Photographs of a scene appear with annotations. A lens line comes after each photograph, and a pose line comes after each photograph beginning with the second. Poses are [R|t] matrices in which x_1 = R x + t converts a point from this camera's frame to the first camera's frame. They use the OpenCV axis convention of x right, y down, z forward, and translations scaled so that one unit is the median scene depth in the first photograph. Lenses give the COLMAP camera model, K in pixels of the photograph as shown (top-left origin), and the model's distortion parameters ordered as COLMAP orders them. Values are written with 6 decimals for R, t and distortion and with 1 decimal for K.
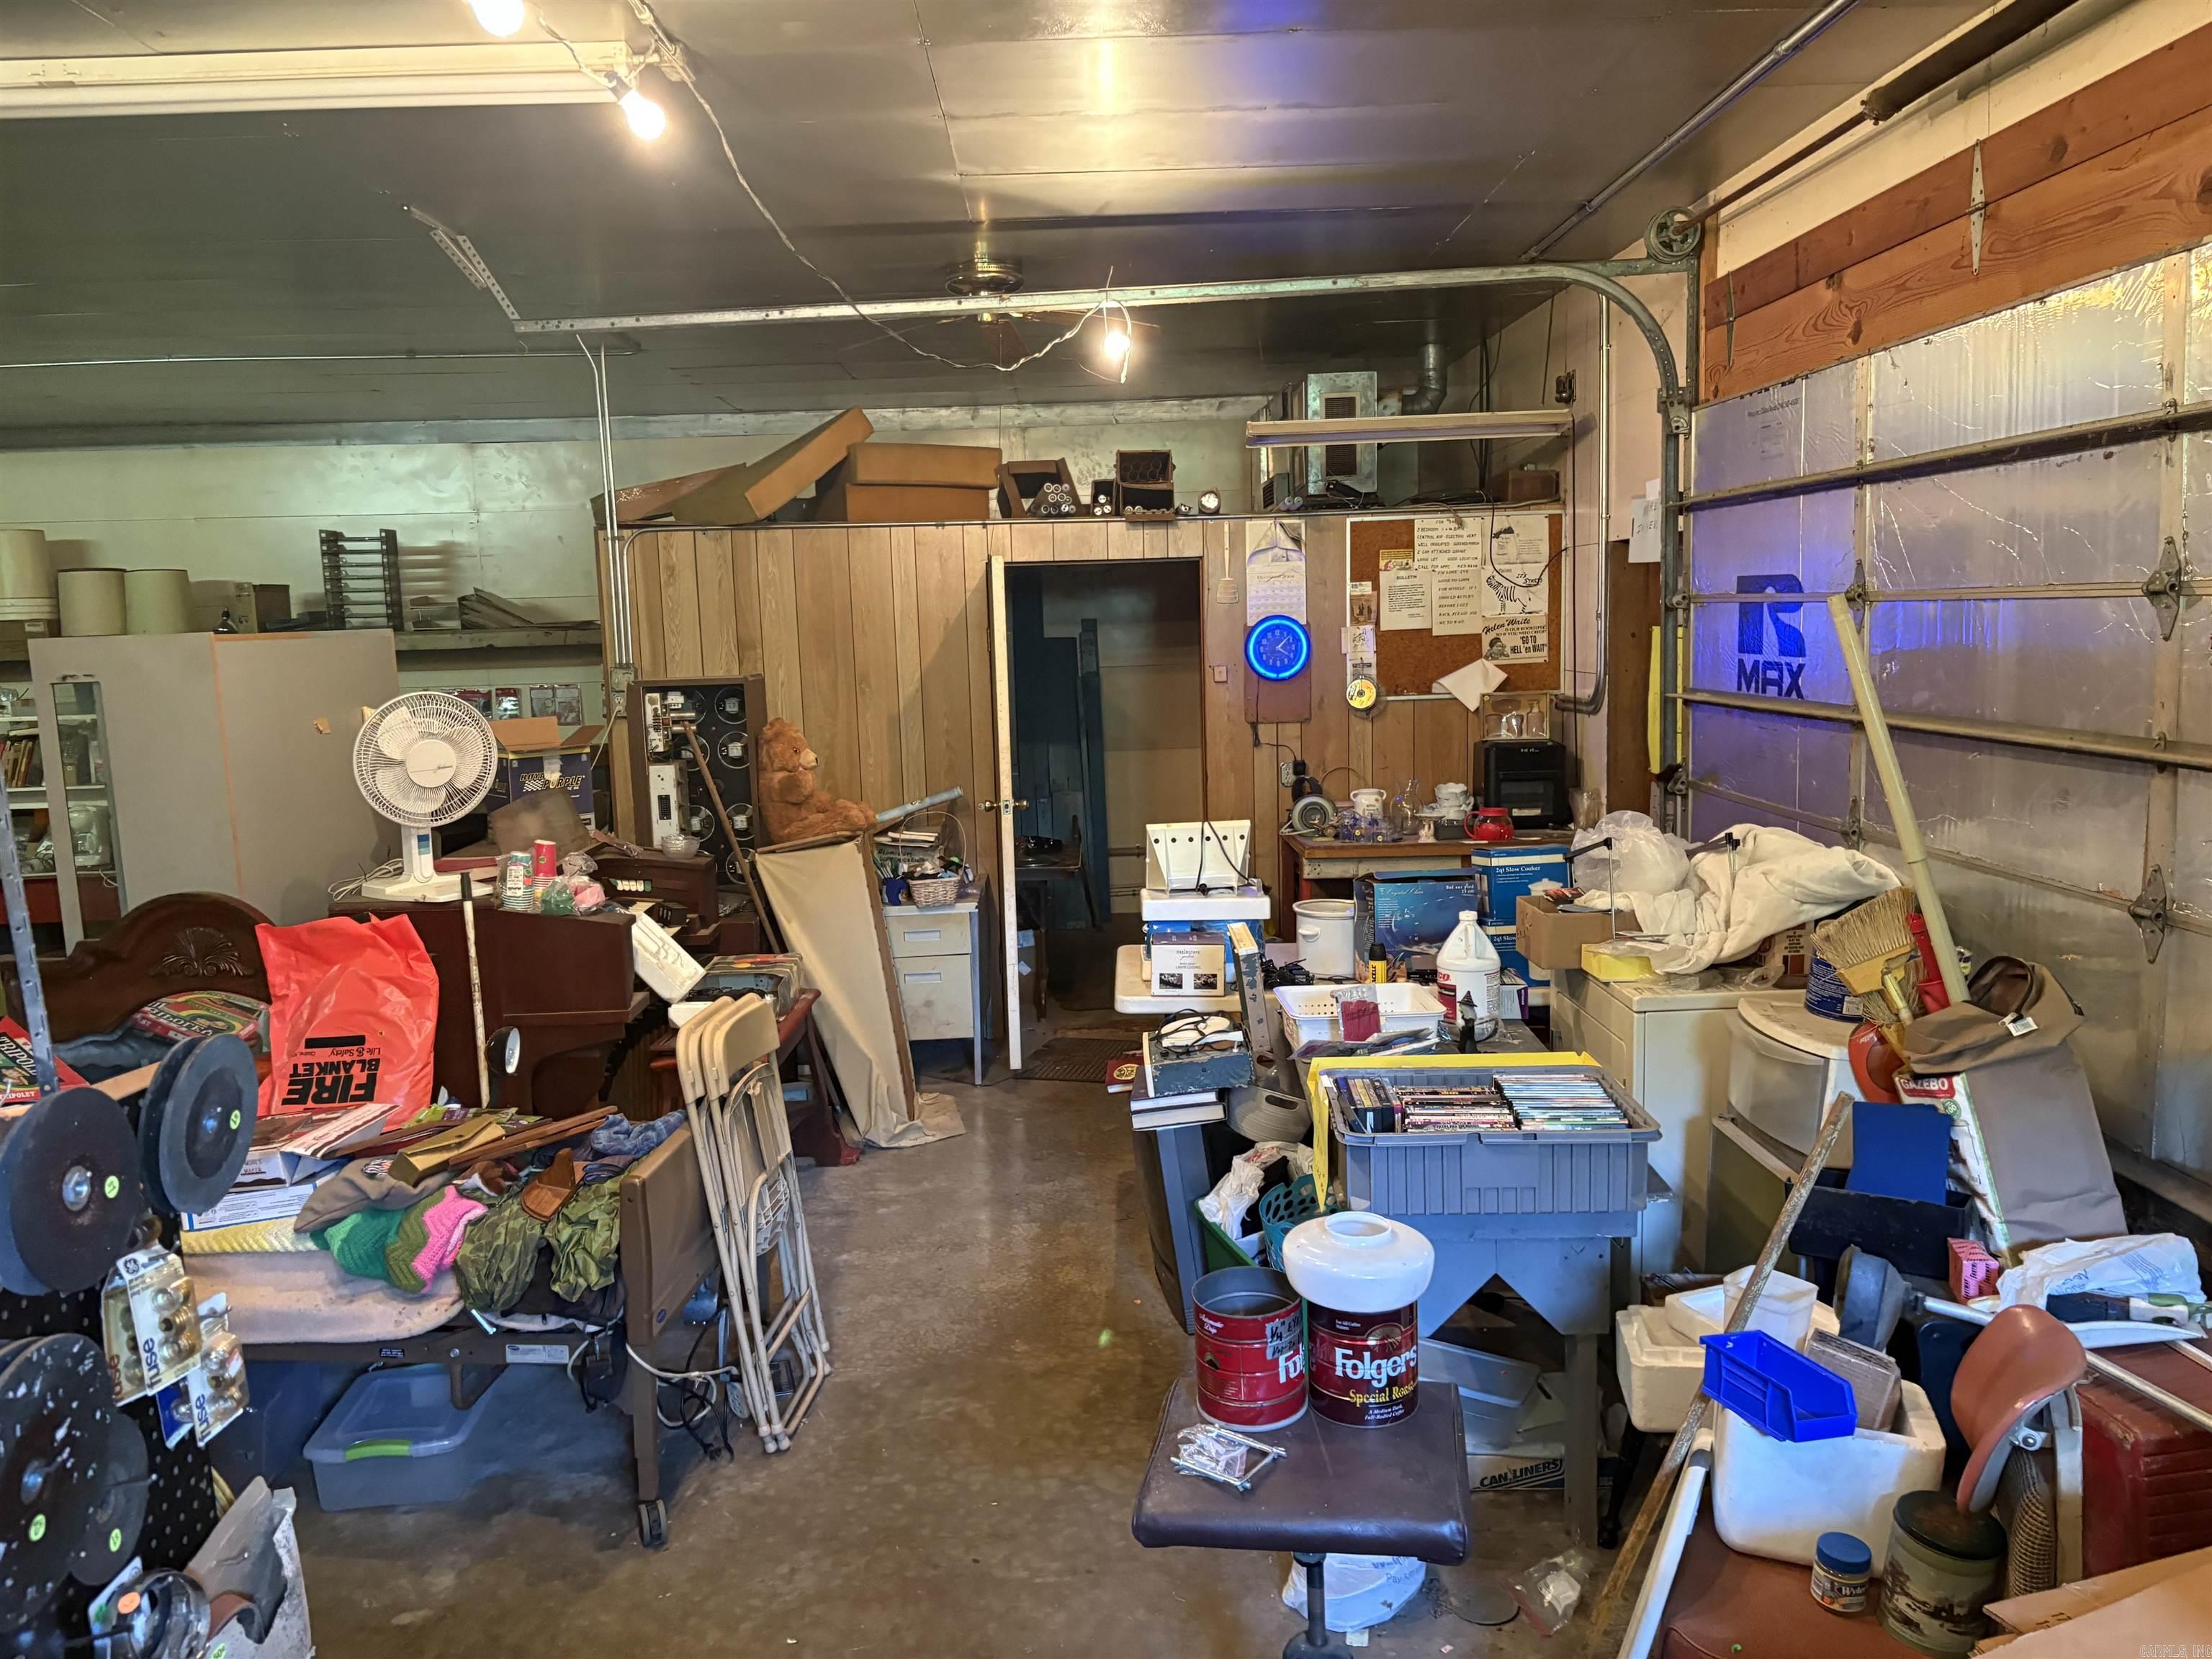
lens RADIAL K [[1663.8, 0, 1109.8], [0, 1663.8, 831.7], [0, 0, 1]] dist [0.036487, -0.036277]
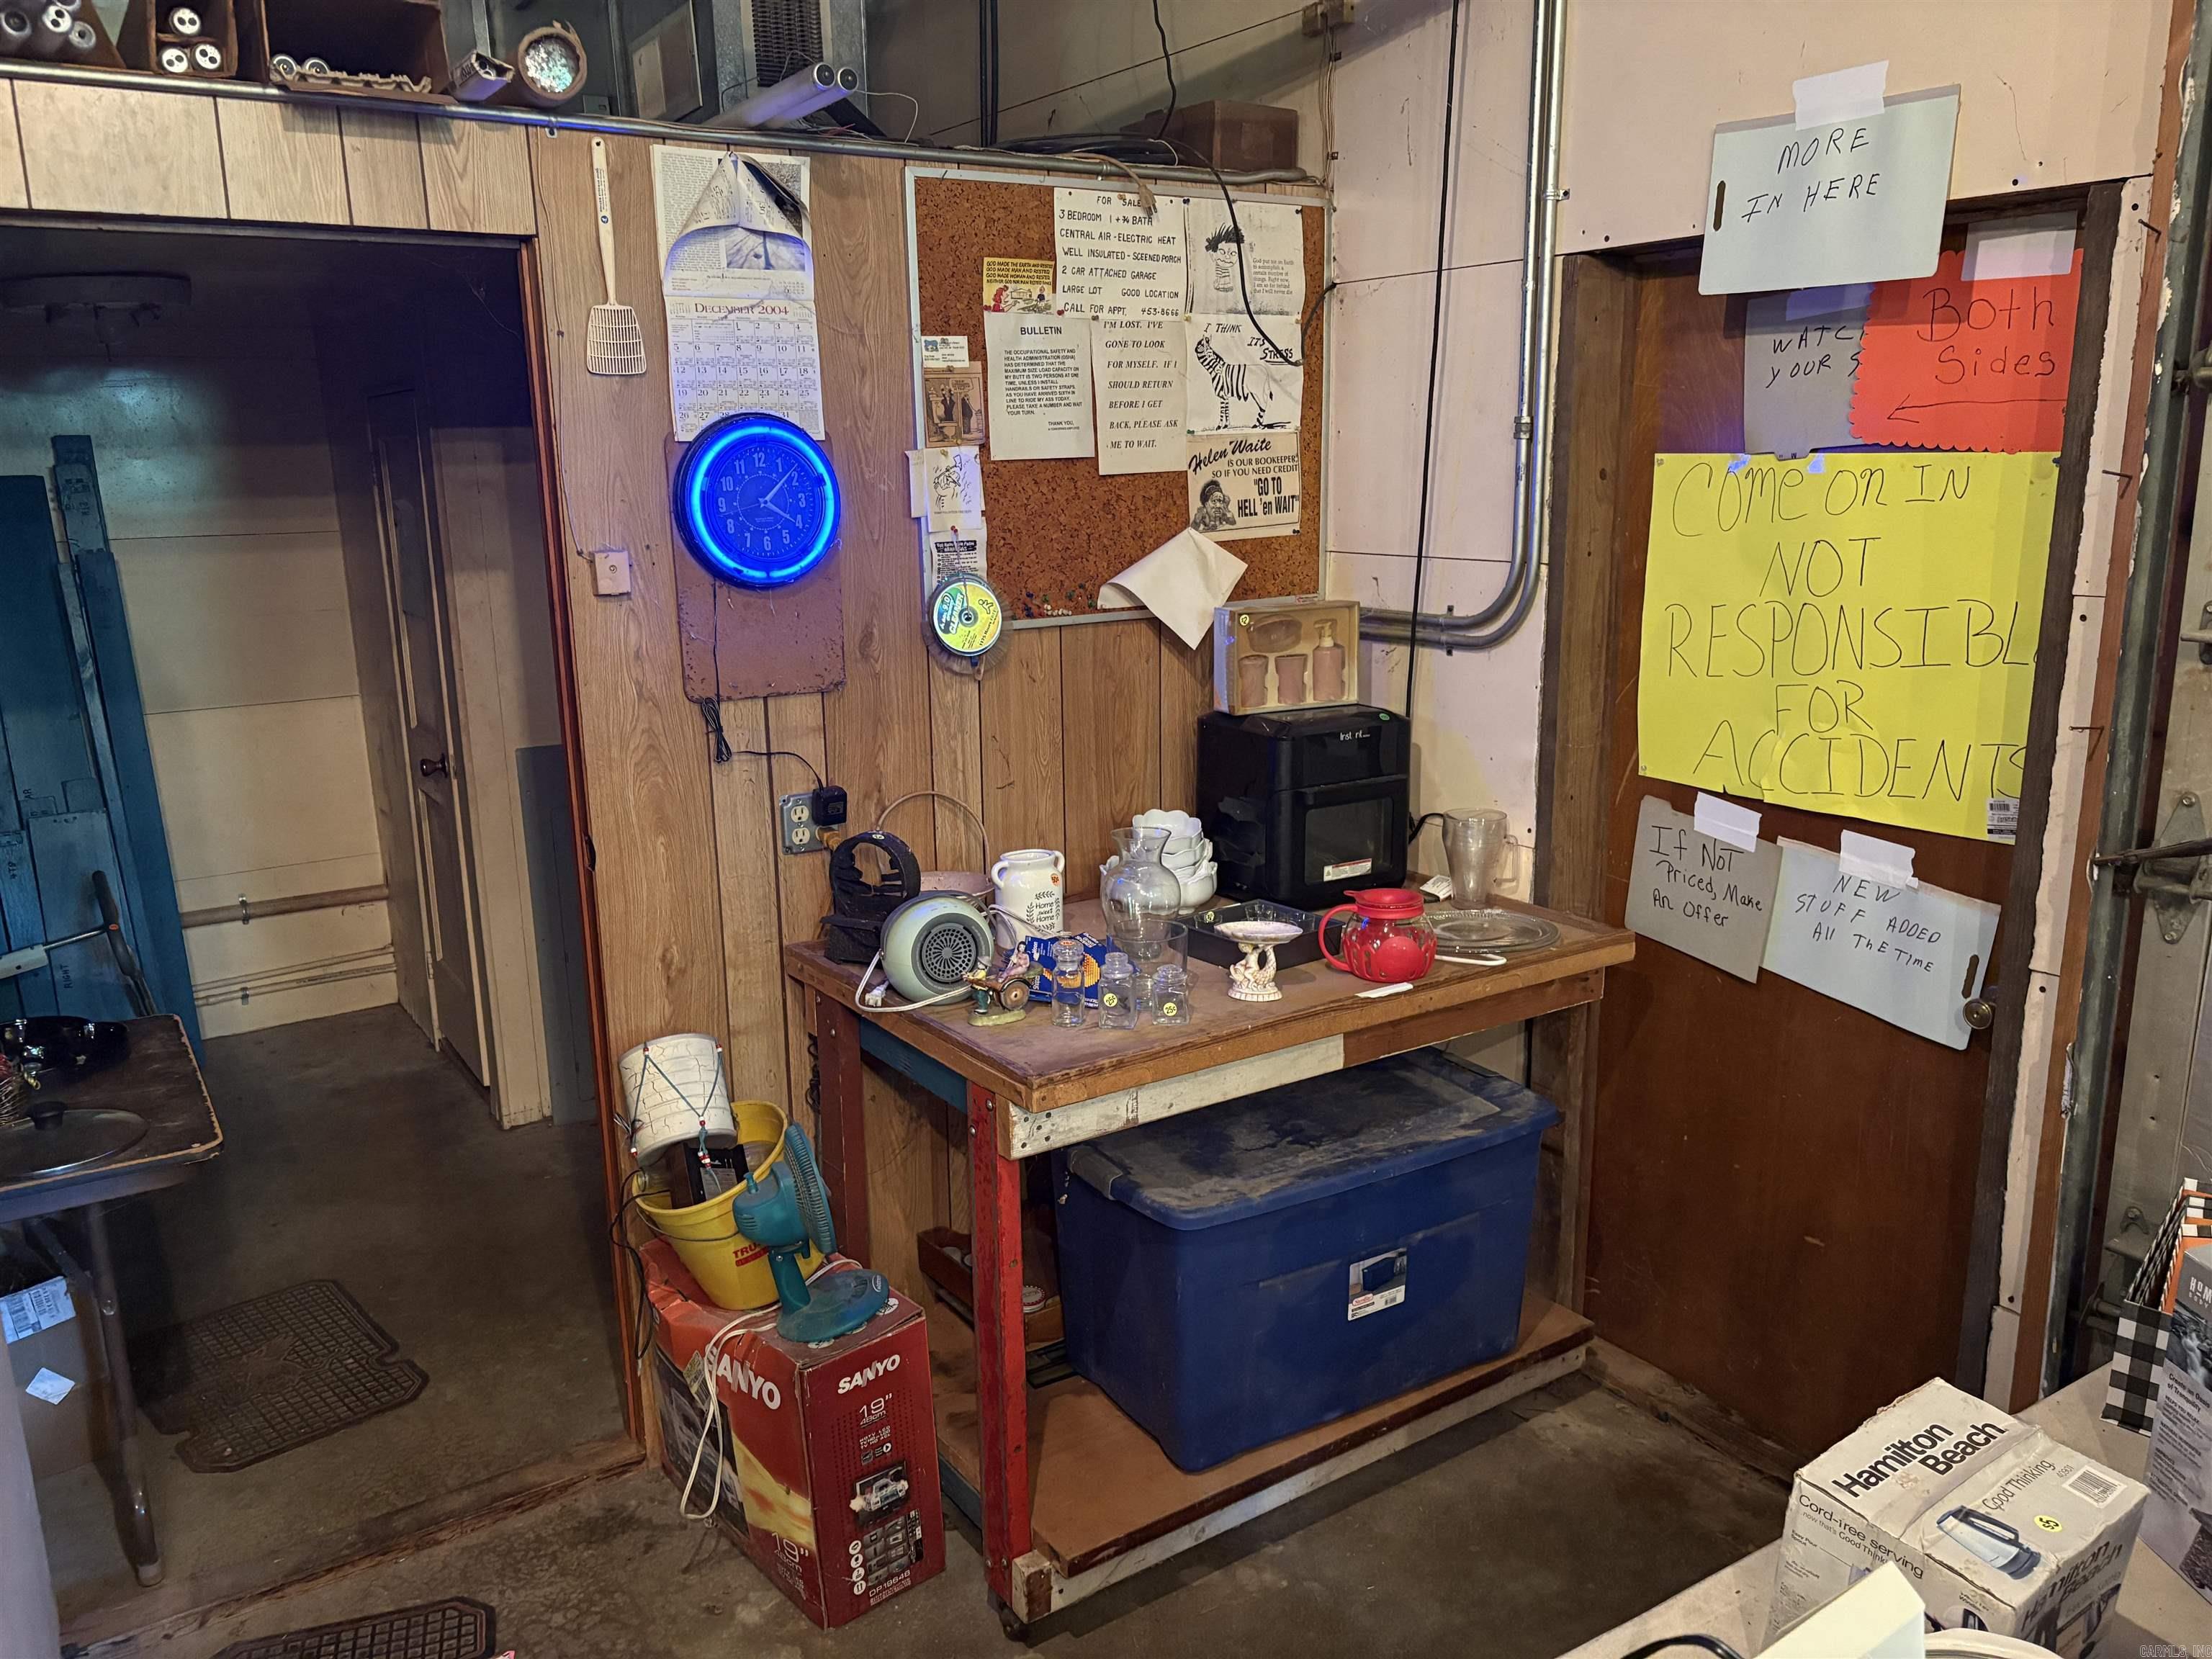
lens RADIAL K [[1663.8, 0, 1104.6], [0, 1663.8, 843.8], [0, 0, 1]] dist [0.036487, -0.036277]
pose [[0.840853, -0.107337, 0.530514, -0.039553], [0.058039, 0.992369, 0.108791, -0.062833], [-0.538143, -0.060687, 0.840666, 0.569533]]
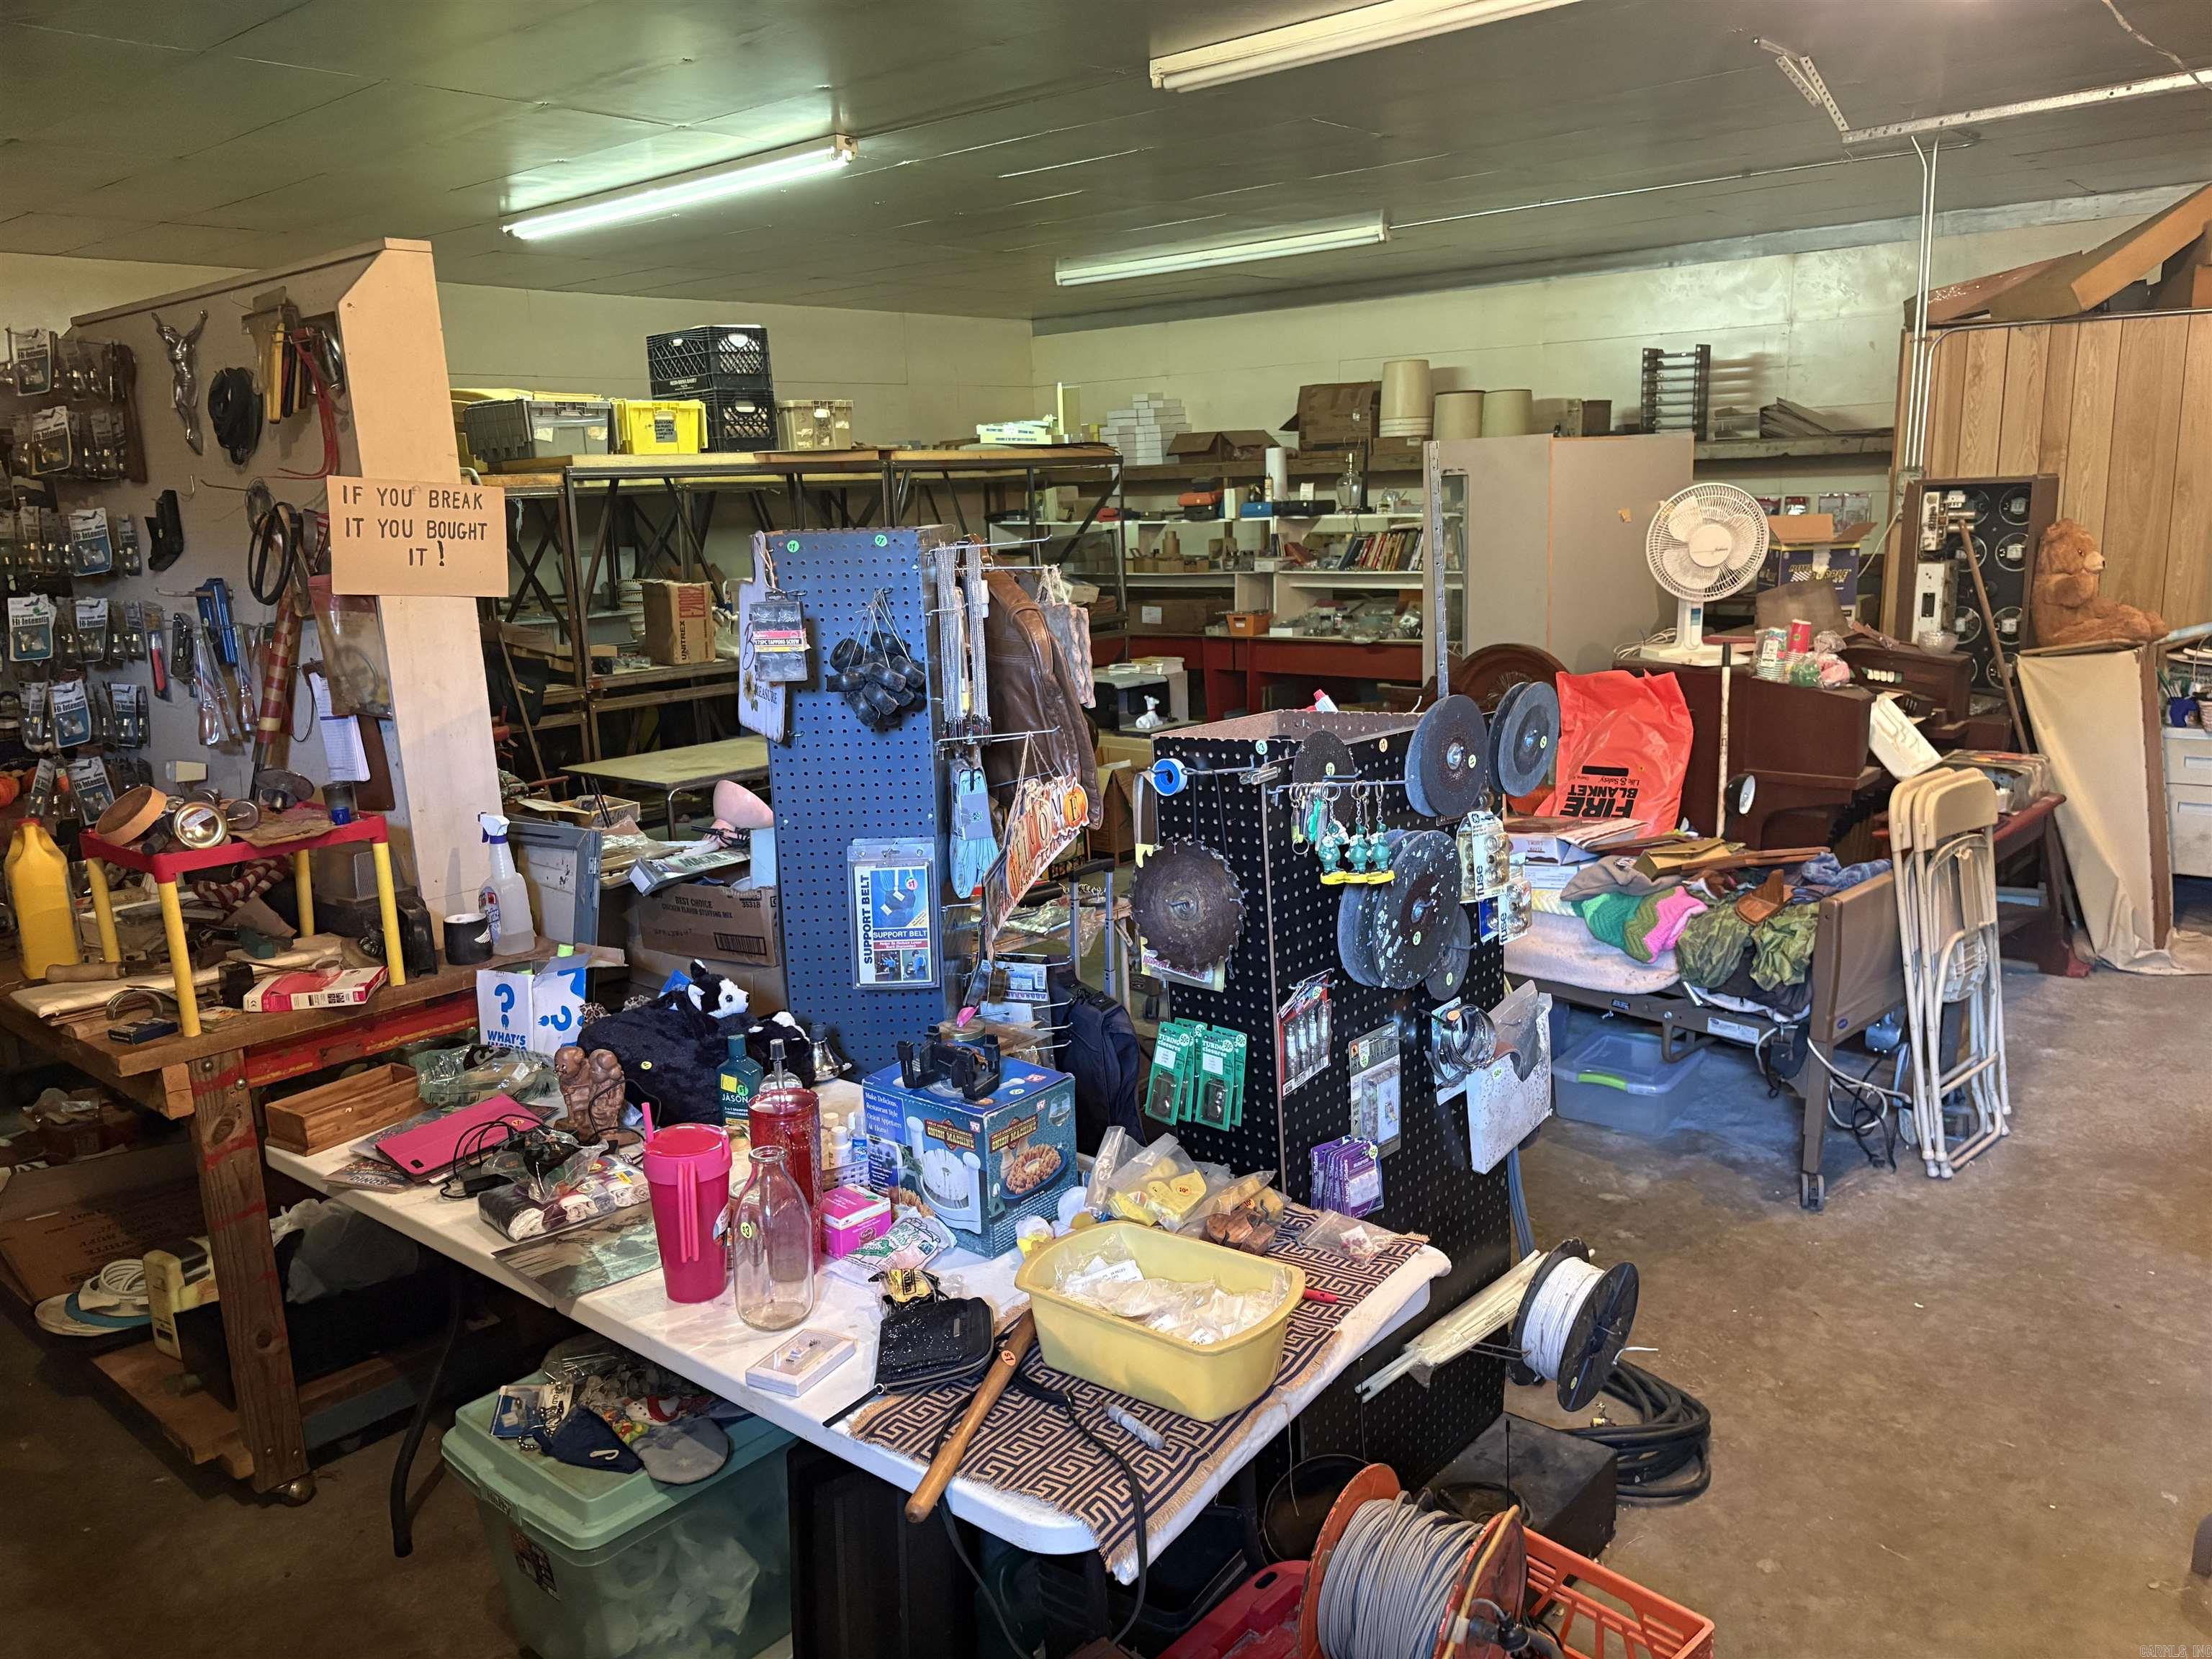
lens RADIAL K [[1663.8, 0, 1102.8], [0, 1663.8, 840.3], [0, 0, 1]] dist [0.036487, -0.036277]
pose [[0.740584, 0.147036, -0.655680, 0.086839], [-0.075121, 0.987766, 0.136657, 0.040464], [0.667752, -0.051951, 0.742569, -0.183277]]
